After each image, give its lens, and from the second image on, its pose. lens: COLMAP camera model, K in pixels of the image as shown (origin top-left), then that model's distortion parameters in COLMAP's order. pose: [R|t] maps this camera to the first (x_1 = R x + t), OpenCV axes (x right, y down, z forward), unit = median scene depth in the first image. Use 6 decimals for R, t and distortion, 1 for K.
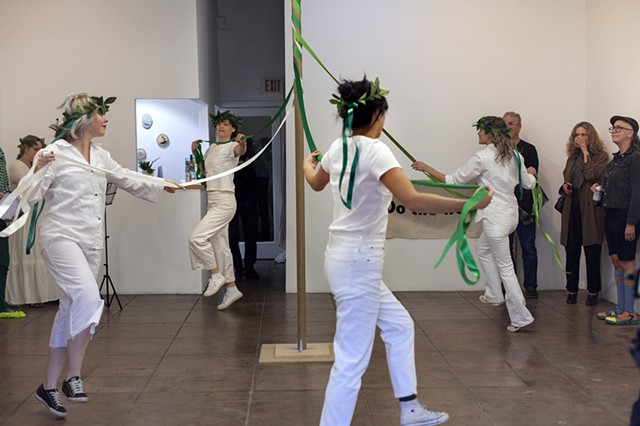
lens RADIAL K [[927.7, 0, 342.8], [0, 927.7, 222.9], [0, 0, 1]] dist [0.005300, 0.061798]
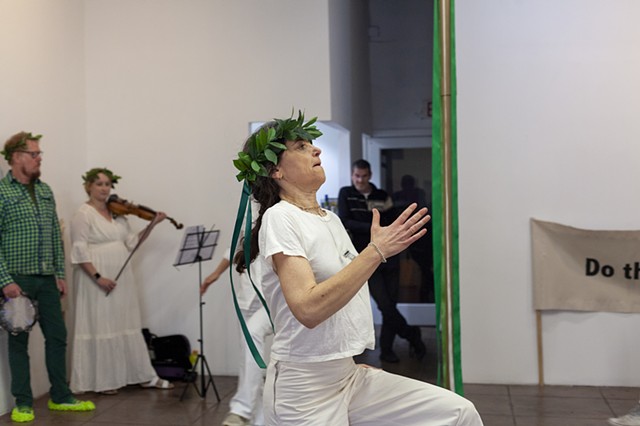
lens RADIAL K [[927.7, 0, 342.8], [0, 927.7, 222.9], [0, 0, 1]] dist [0.005300, 0.061798]
pose [[0.980255, 0.003406, -0.197710, 0.004552], [-0.013014, 0.998795, -0.047316, -0.015667], [0.197311, 0.048954, 0.979118, 0.278733]]
